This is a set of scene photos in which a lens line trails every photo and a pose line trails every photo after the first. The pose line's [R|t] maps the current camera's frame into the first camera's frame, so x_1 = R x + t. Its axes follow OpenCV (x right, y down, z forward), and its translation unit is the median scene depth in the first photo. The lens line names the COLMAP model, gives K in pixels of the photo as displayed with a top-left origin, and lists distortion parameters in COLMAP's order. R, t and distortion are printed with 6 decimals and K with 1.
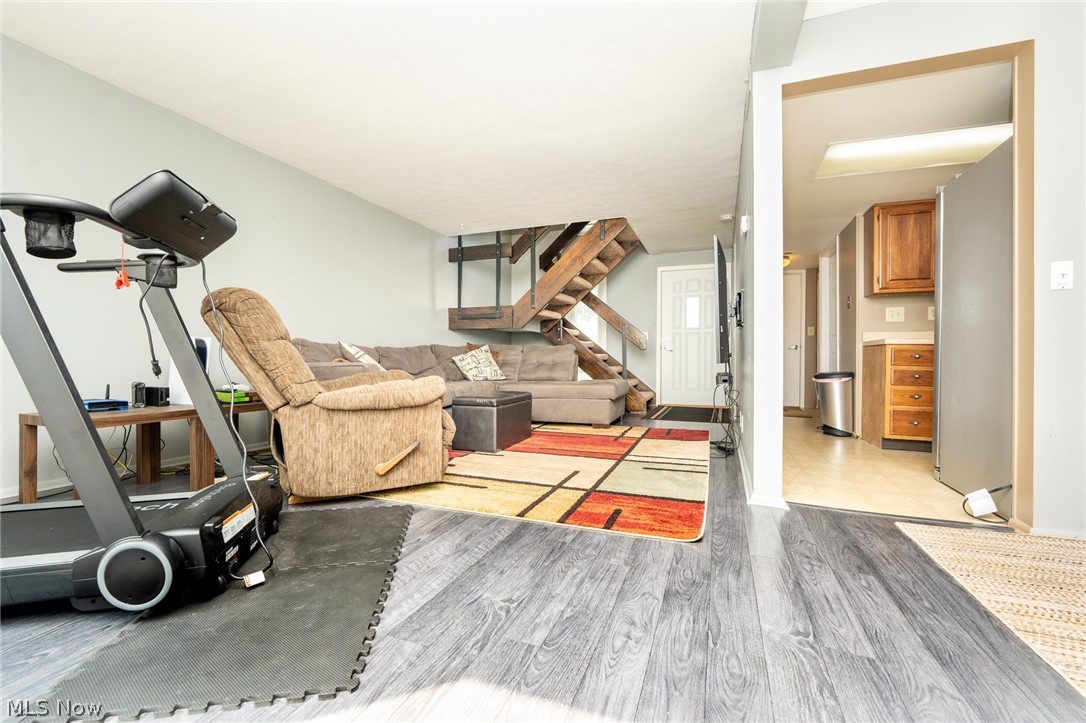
lens RADIAL K [[447.6, 0, 543.0], [0, 447.6, 361.5], [0, 0, 1]] dist [-0.001016, -0.003688]
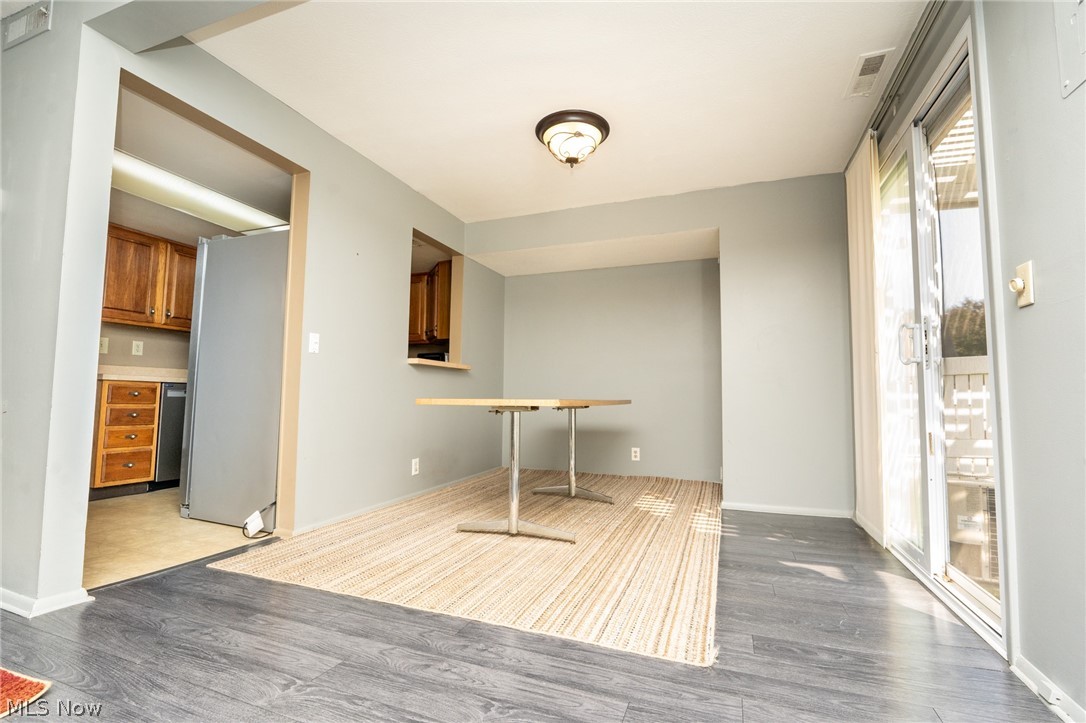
lens RADIAL K [[480.8, 0, 541.5], [0, 480.8, 362.2], [0, 0, 1]] dist [-0.001216, -0.006601]
pose [[-0.004812, 0.065932, 0.997813, -0.287335], [-0.009386, 0.997777, -0.065974, -0.030479], [-0.999944, -0.009683, -0.004183, 0.220028]]
